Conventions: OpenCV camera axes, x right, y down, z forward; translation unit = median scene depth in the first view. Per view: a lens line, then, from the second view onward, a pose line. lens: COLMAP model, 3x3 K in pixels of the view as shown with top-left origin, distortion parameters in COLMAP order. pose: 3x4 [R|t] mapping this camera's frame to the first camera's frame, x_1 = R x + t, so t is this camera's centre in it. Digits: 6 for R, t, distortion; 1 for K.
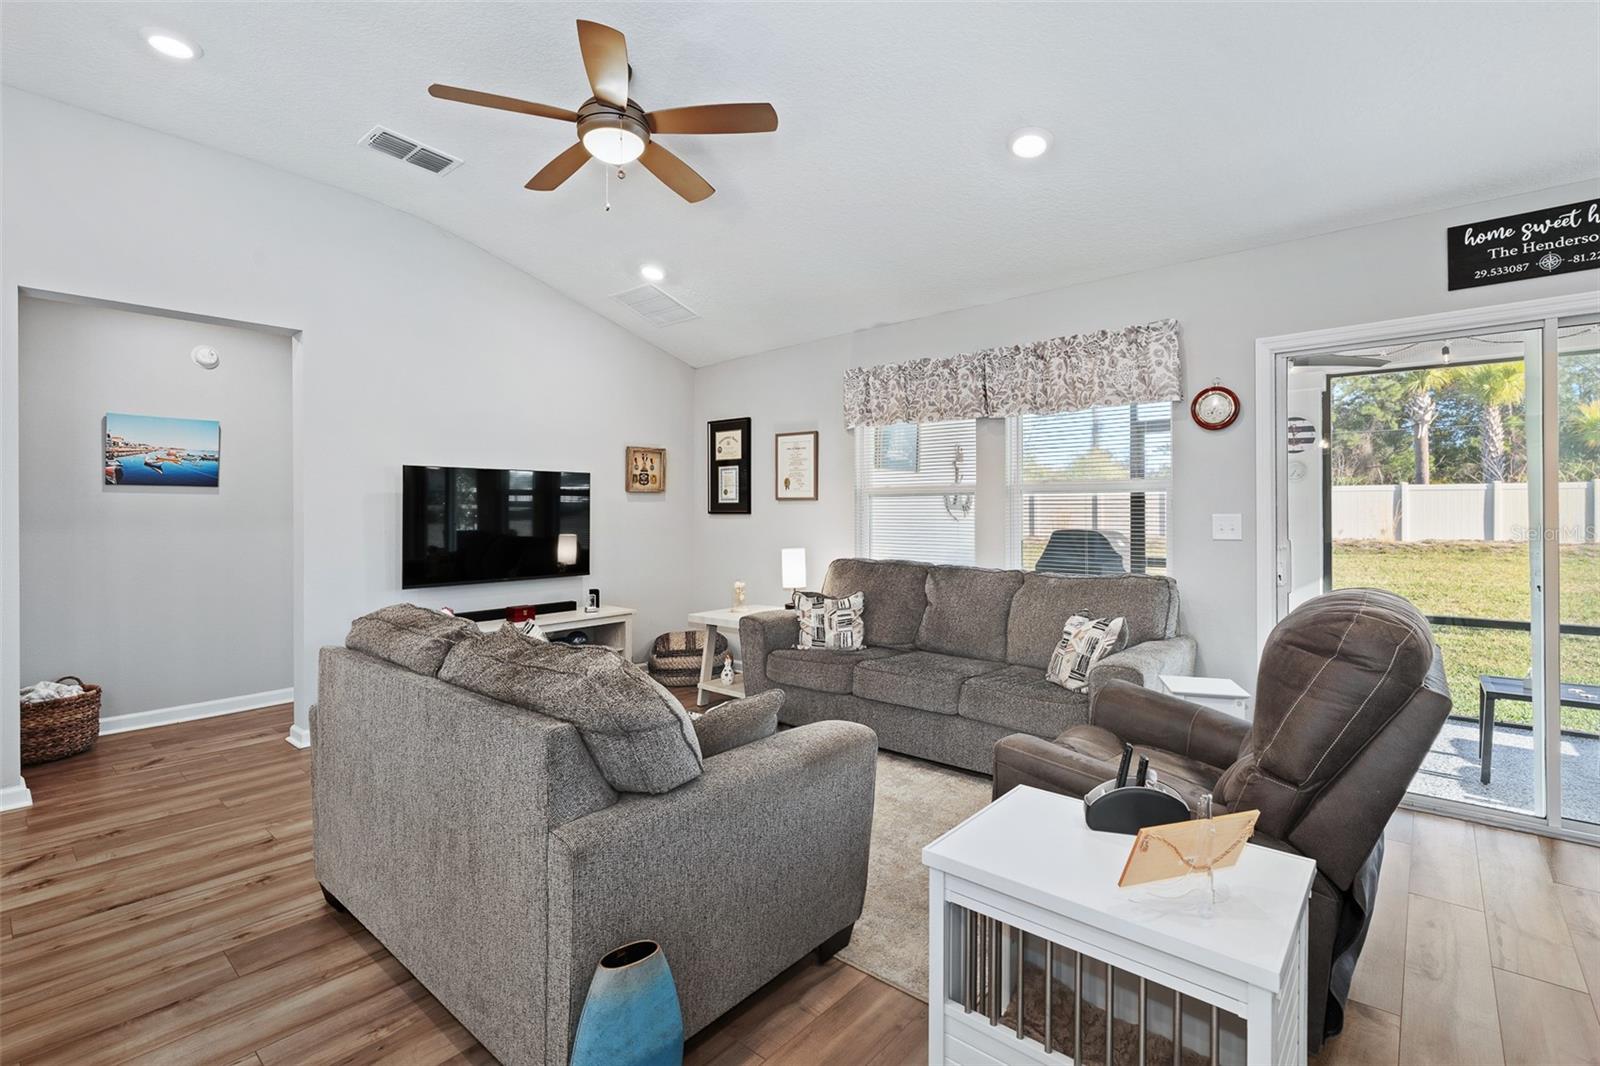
lens RADIAL K [[725.3, 0, 803.9], [0, 725.3, 510.4], [0, 0, 1]] dist [-0.004975, 0.002413]
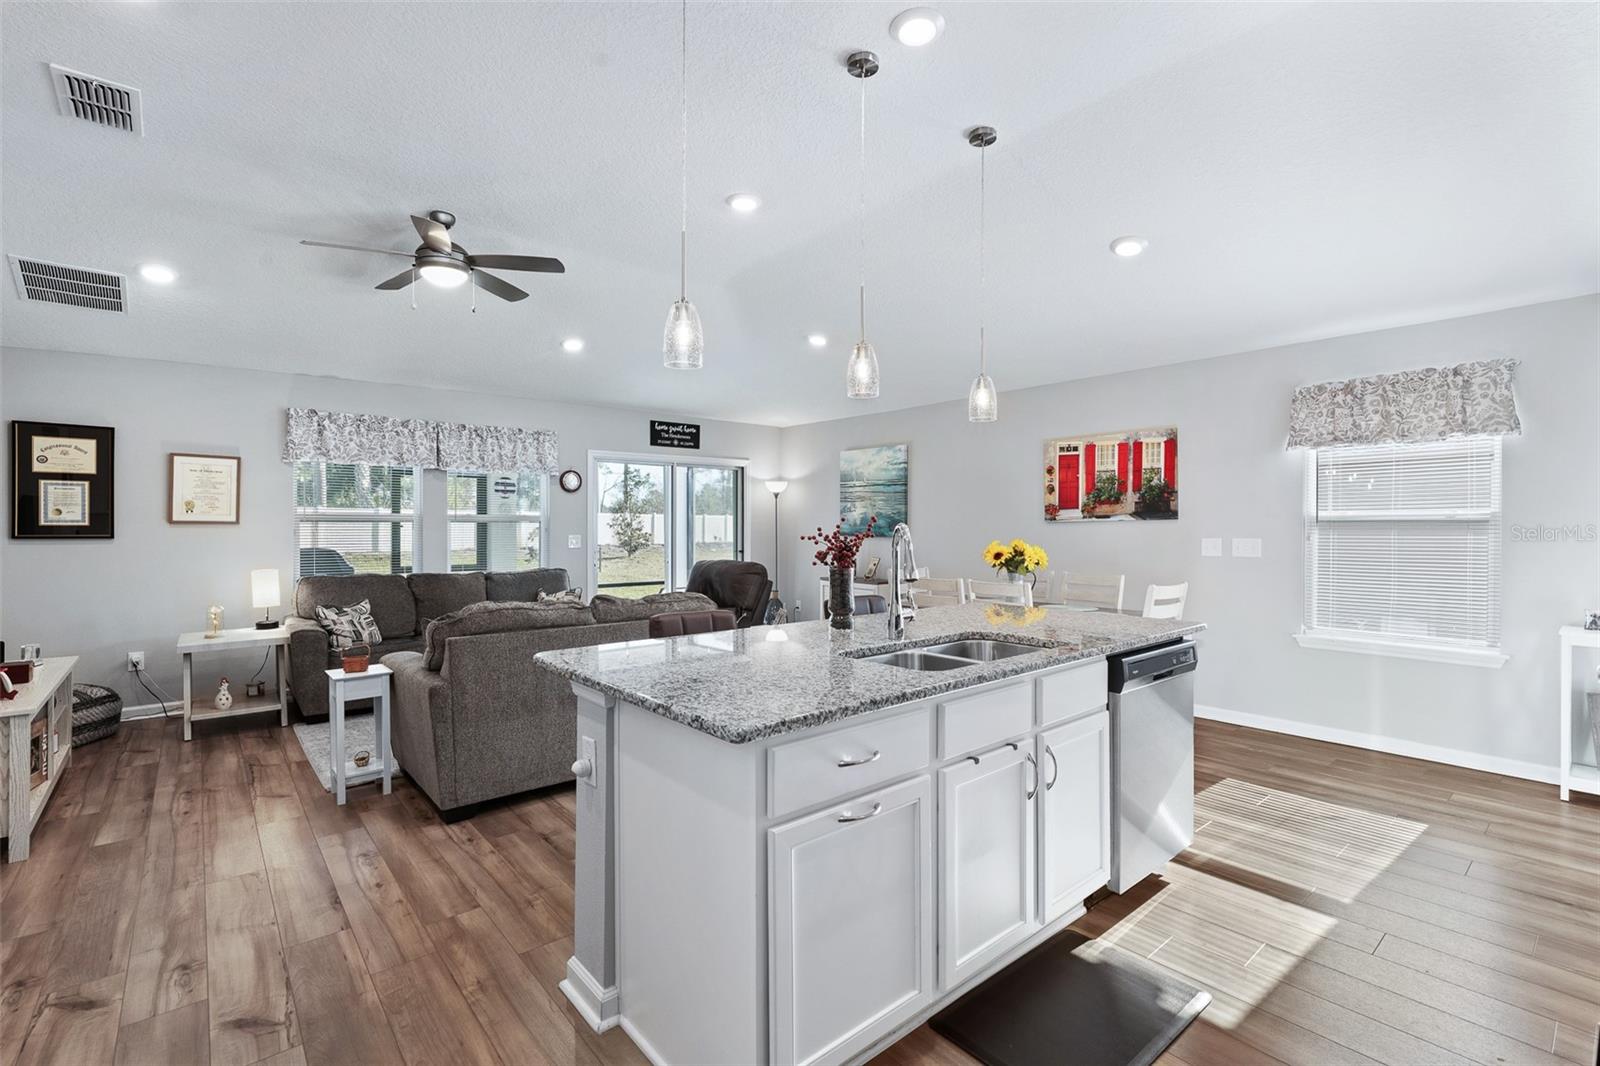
lens RADIAL K [[725.3, 0, 796.4], [0, 725.3, 524.7], [0, 0, 1]] dist [-0.004975, 0.002413]
pose [[0.159341, 0.006509, 0.987202, -1.055413], [-0.002309, 0.999978, -0.006220, -0.010938], [-0.987221, -0.001288, 0.159352, 0.074165]]
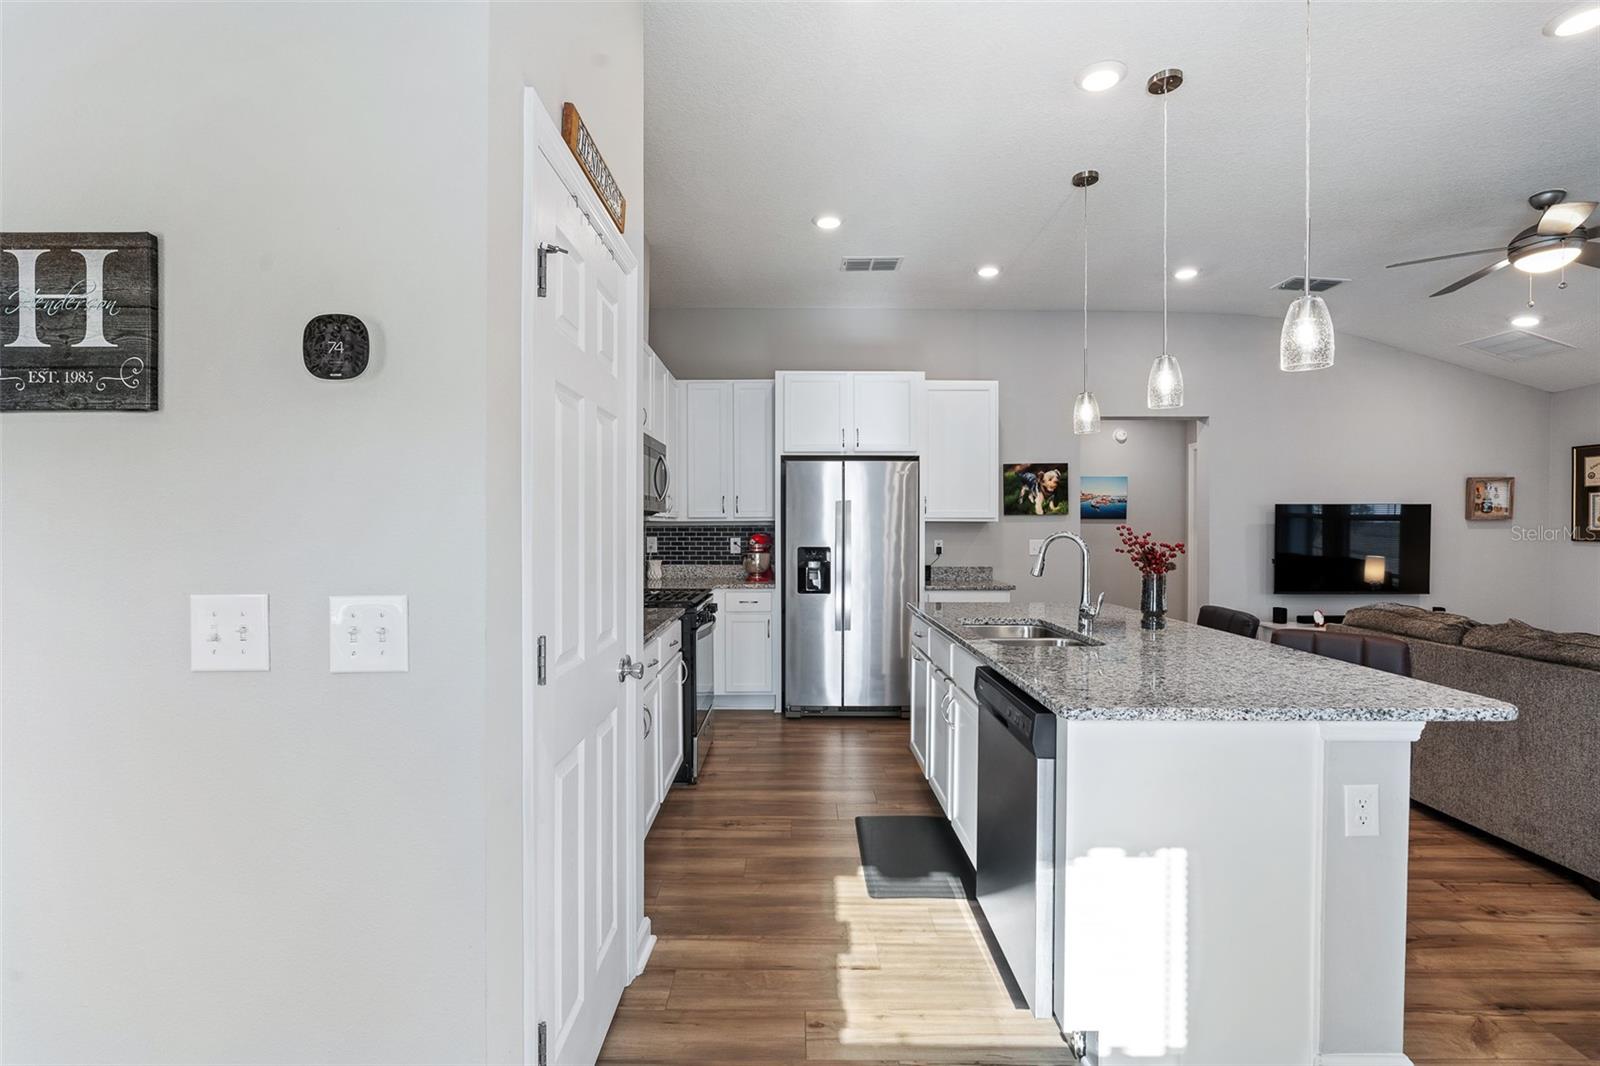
lens RADIAL K [[725.3, 0, 803.3], [0, 725.3, 528.5], [0, 0, 1]] dist [-0.004975, 0.002413]
pose [[0.657102, 0.007162, -0.753768, -0.108654], [-0.002449, 0.999970, 0.007366, -0.024149], [0.753798, -0.002994, 0.657100, -0.568370]]
